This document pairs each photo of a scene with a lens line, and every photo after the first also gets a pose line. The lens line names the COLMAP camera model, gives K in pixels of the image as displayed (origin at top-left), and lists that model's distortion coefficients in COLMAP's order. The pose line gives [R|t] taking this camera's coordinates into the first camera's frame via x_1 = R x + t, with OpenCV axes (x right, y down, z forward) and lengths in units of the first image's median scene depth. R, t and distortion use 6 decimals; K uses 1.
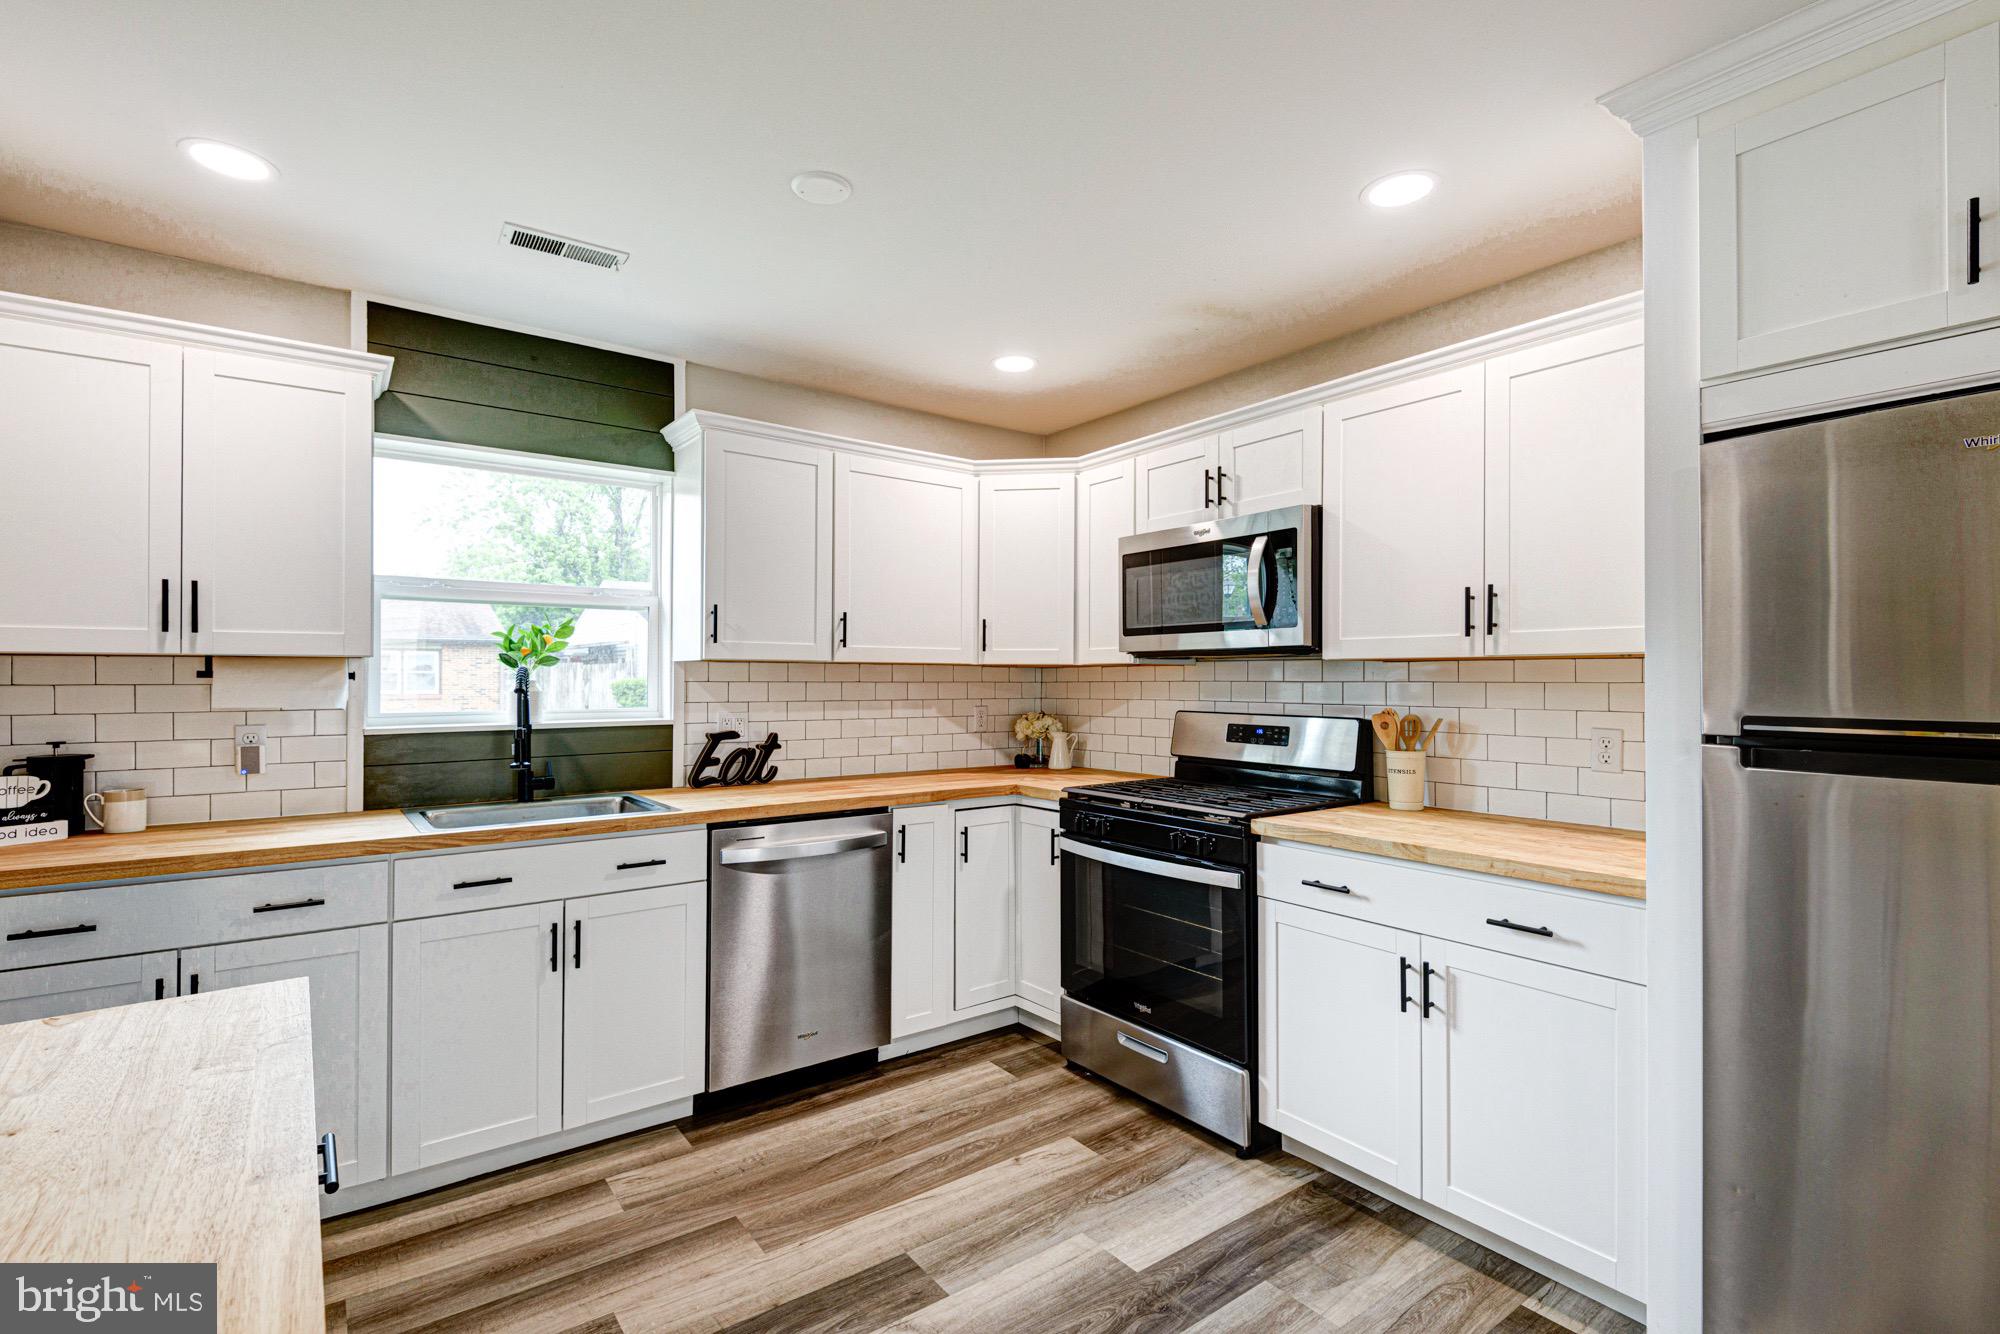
lens RADIAL K [[922.3, 0, 1011.4], [0, 922.3, 676.3], [0, 0, 1]] dist [0.029489, -0.017115]
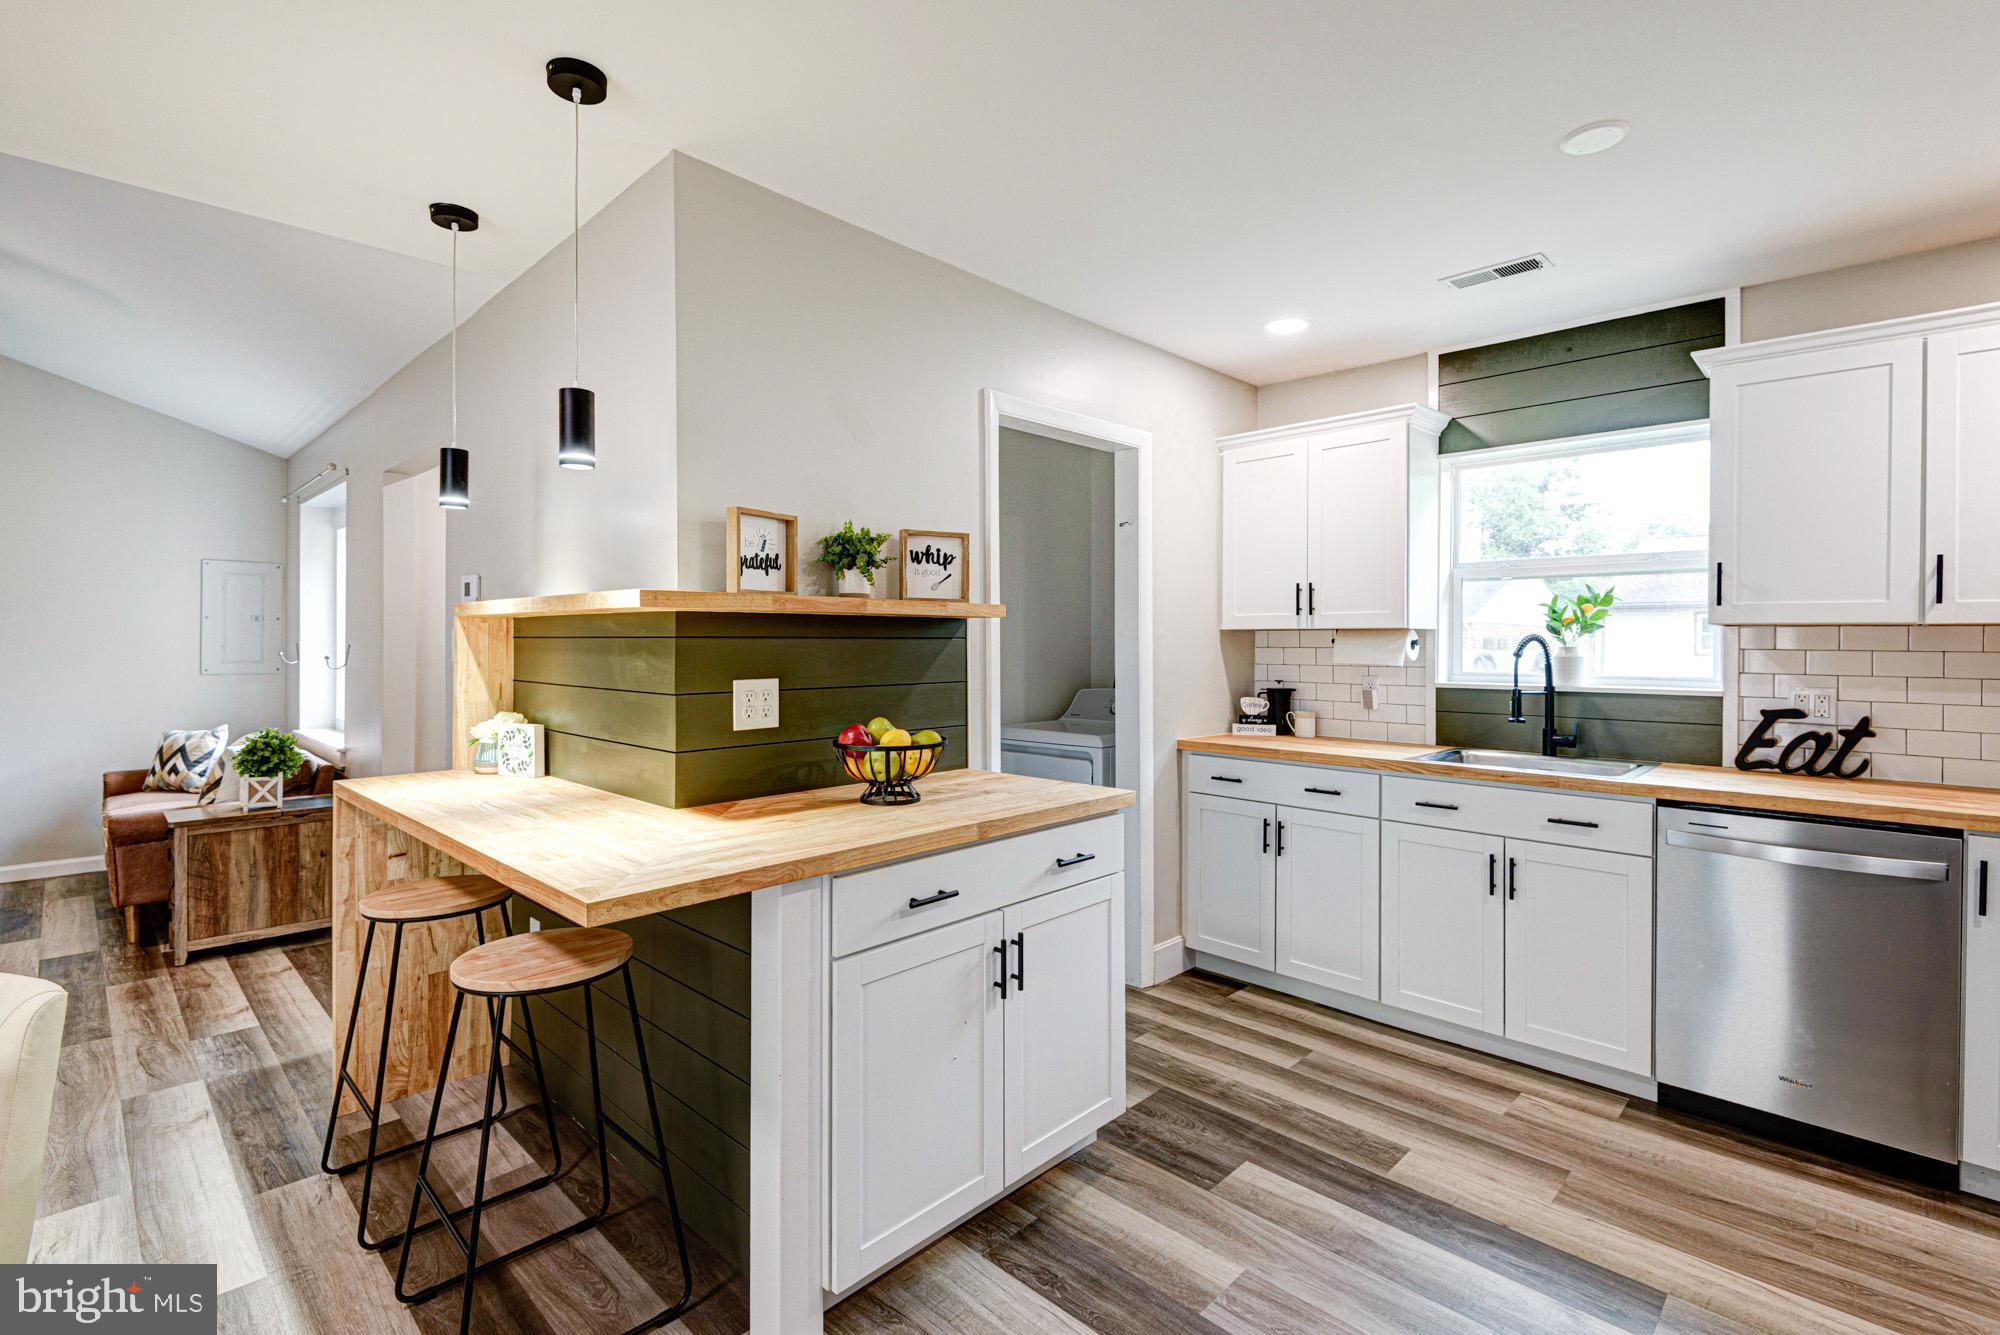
lens RADIAL K [[922.3, 0, 988.1], [0, 922.3, 646.6], [0, 0, 1]] dist [0.029489, -0.017115]
pose [[0.136904, 0.004347, -0.990575, 0.543691], [-0.002642, 0.999988, 0.004023, 0.000992], [0.990581, 0.002067, 0.136914, 0.194127]]
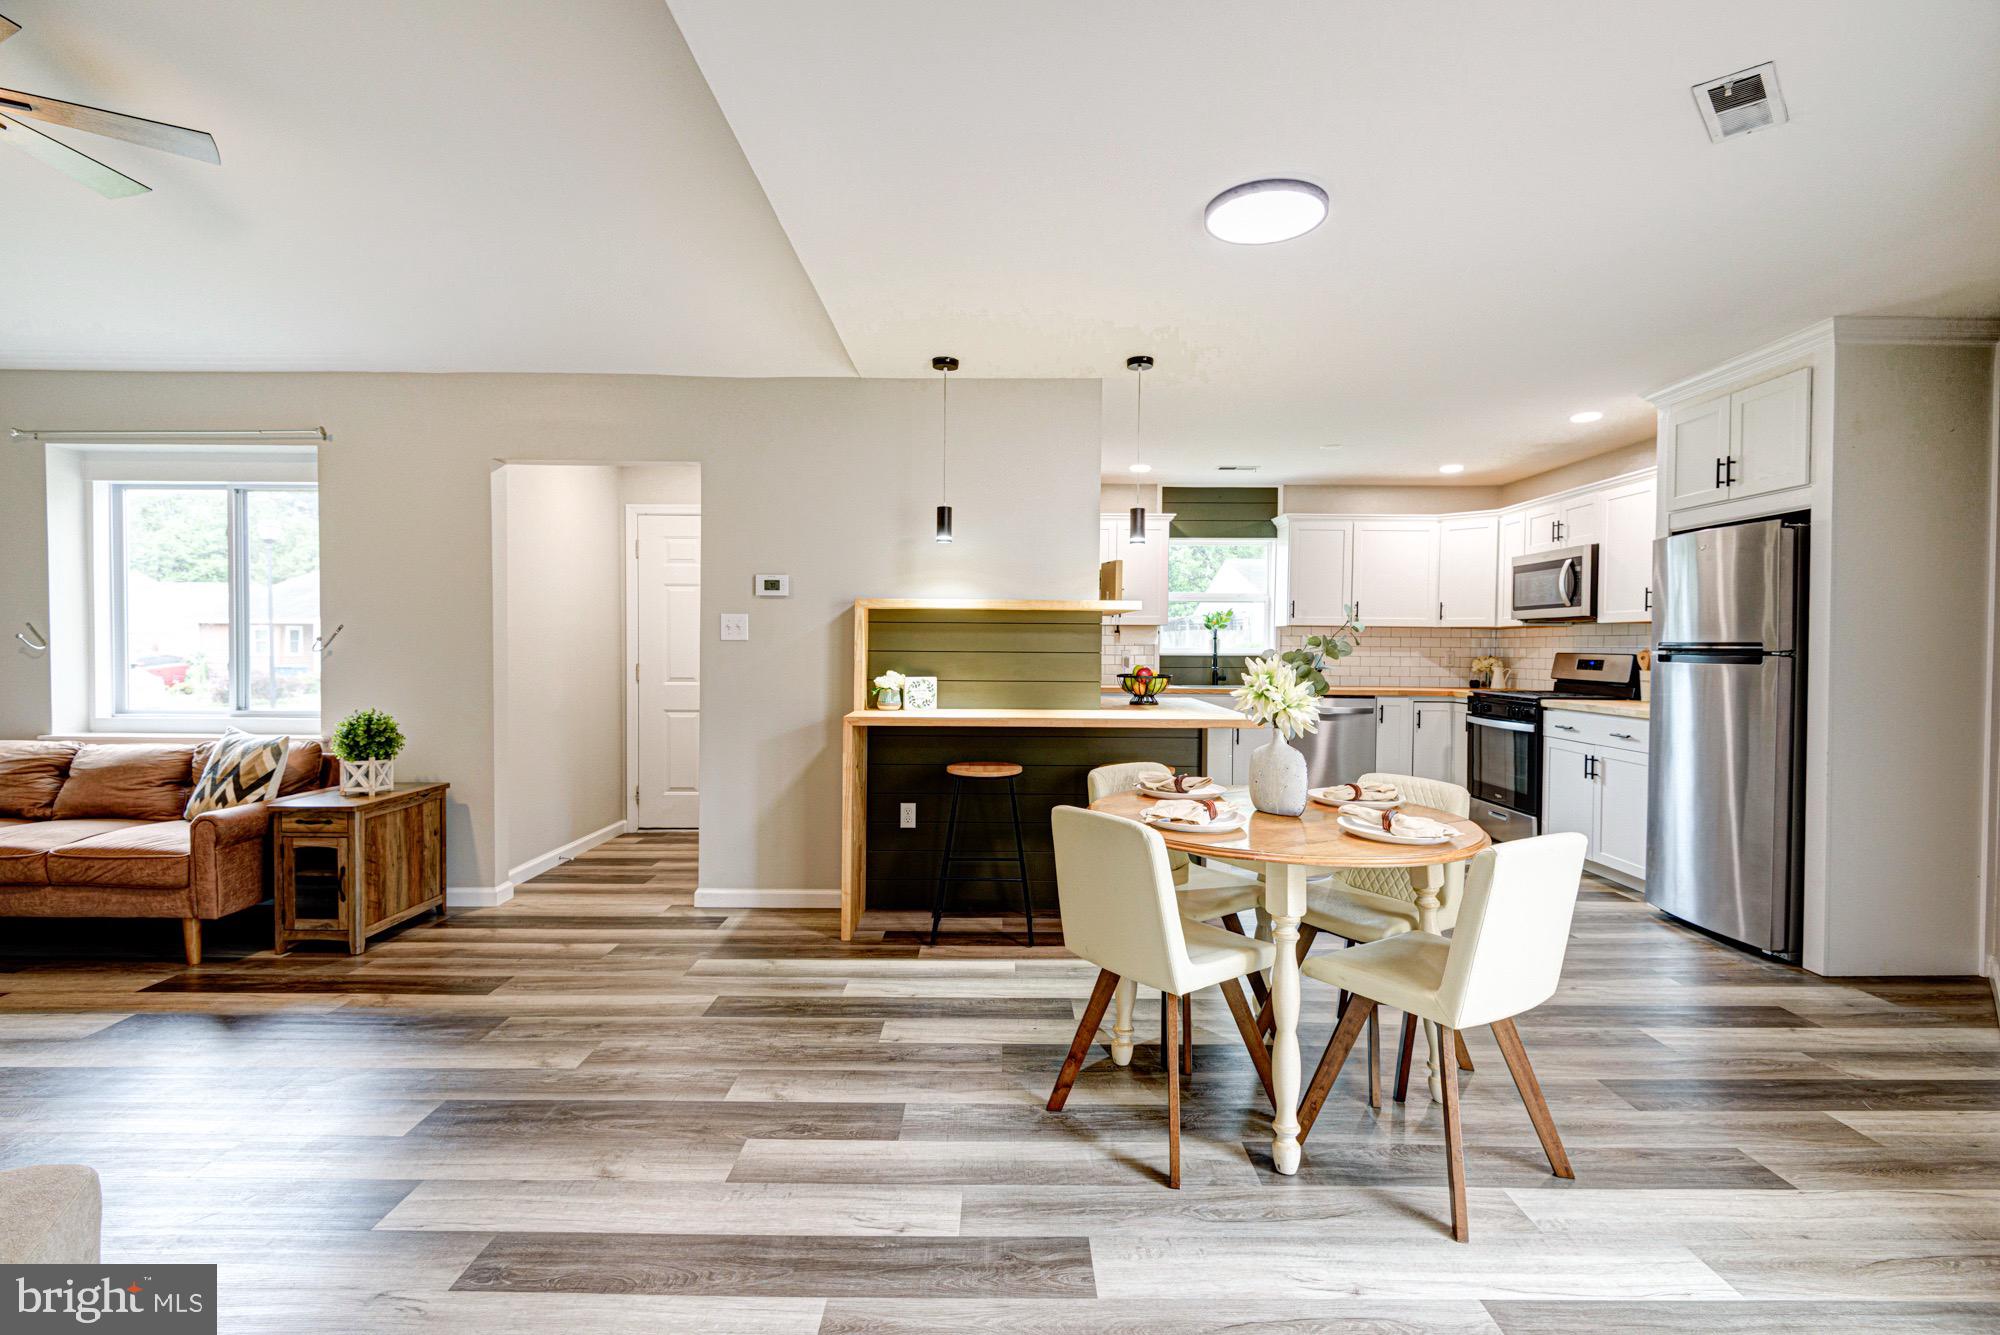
lens RADIAL K [[922.3, 0, 999.8], [0, 922.3, 659.8], [0, 0, 1]] dist [0.029489, -0.017115]
pose [[0.794100, 0.015748, -0.607582, 0.538463], [-0.006396, 0.999825, 0.017556, 0.033924], [0.607753, -0.010055, 0.794063, -1.366966]]
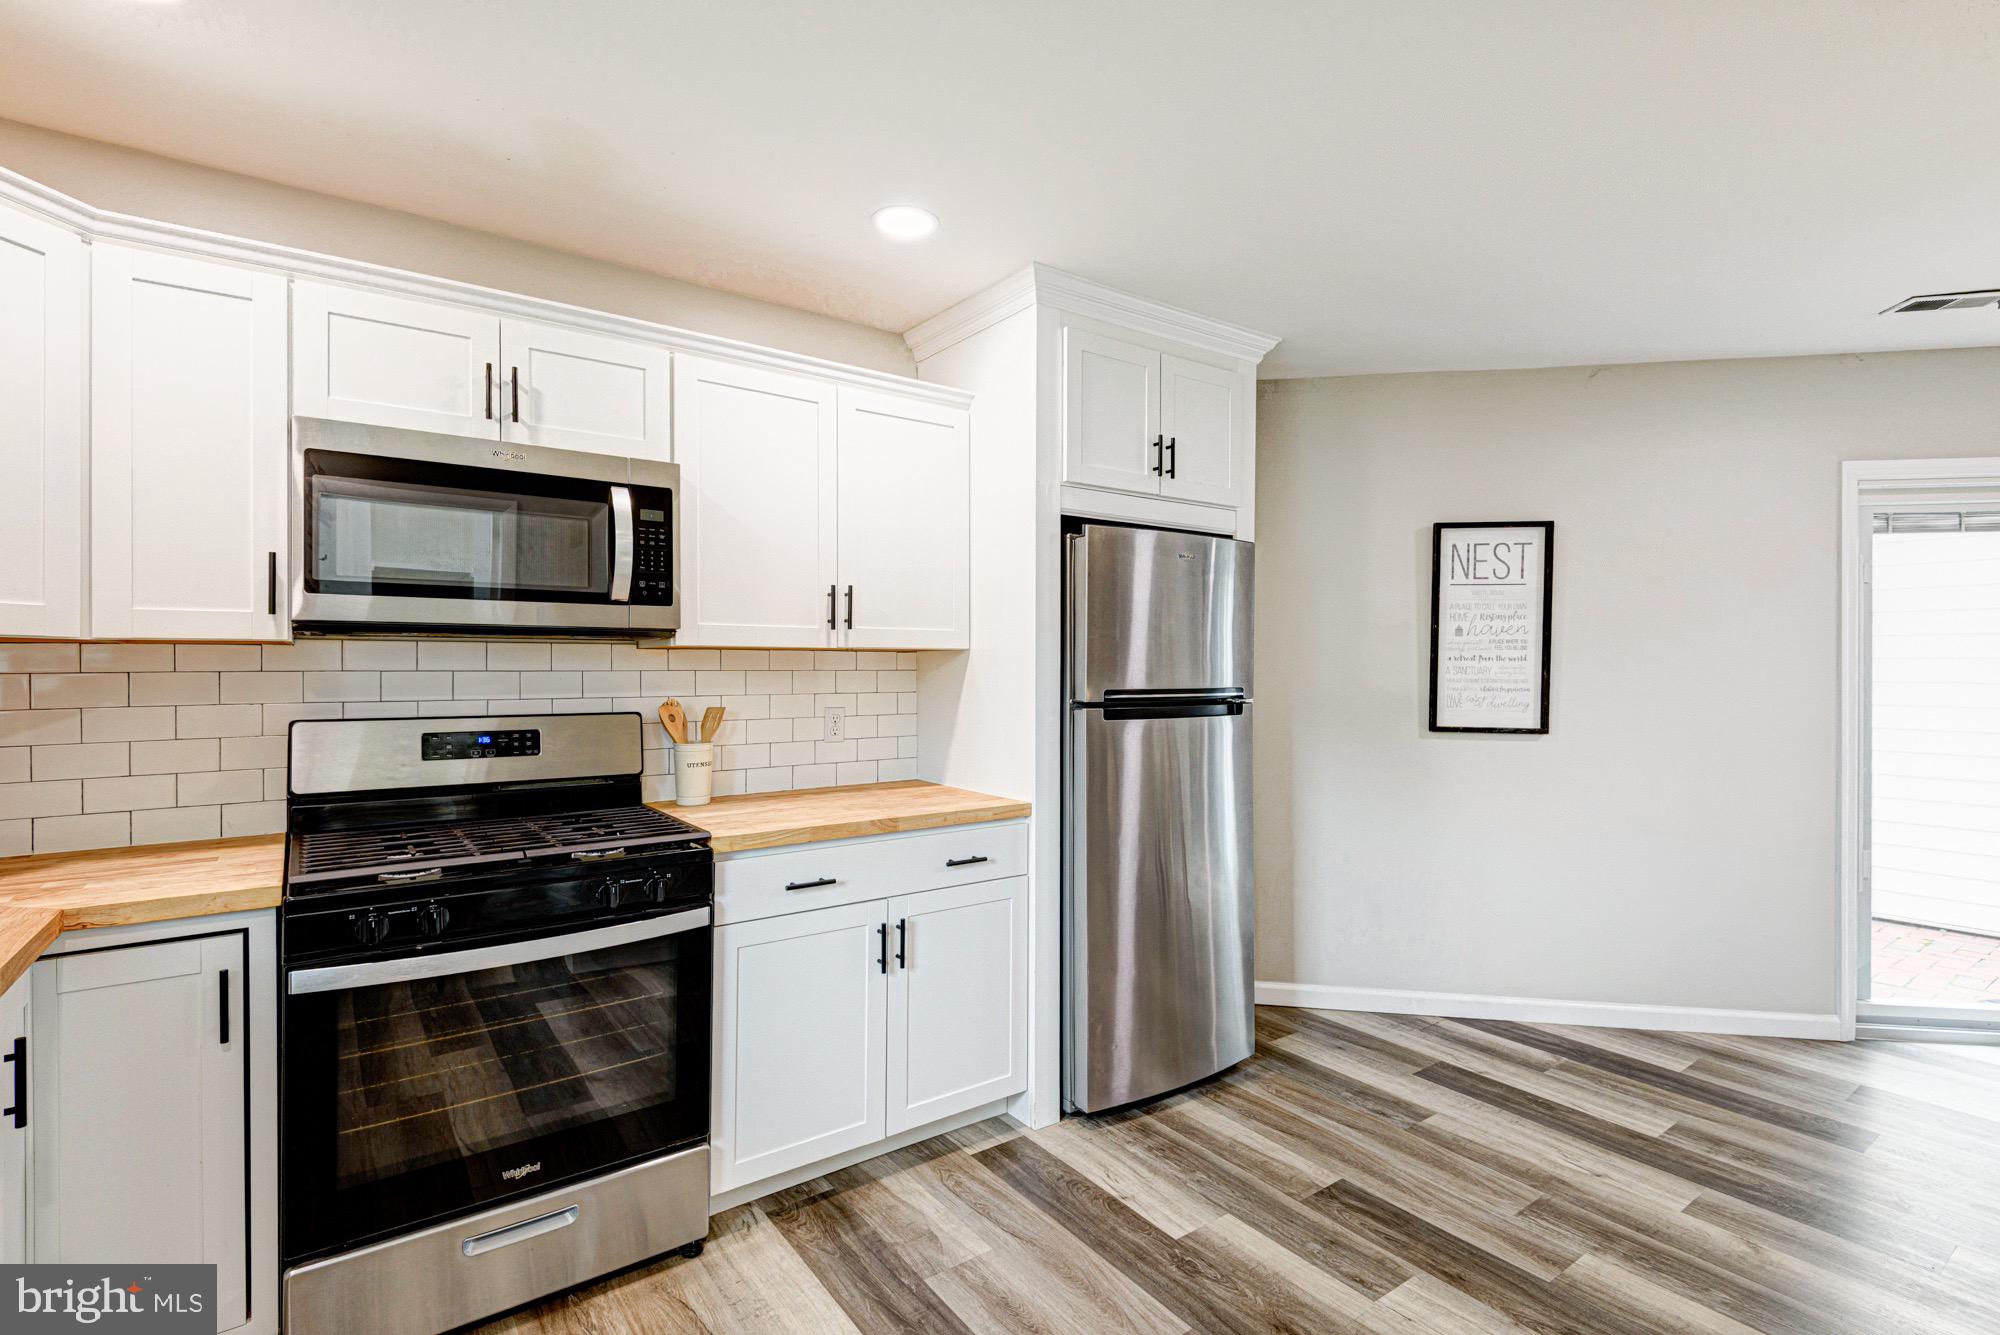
lens RADIAL K [[922.3, 0, 1008.0], [0, 922.3, 669.2], [0, 0, 1]] dist [0.029489, -0.017115]
pose [[0.020880, -0.002048, 0.999780, -0.539126], [-0.002661, 0.999994, 0.002104, 0.001539], [-0.999778, -0.002704, 0.020875, 0.681722]]
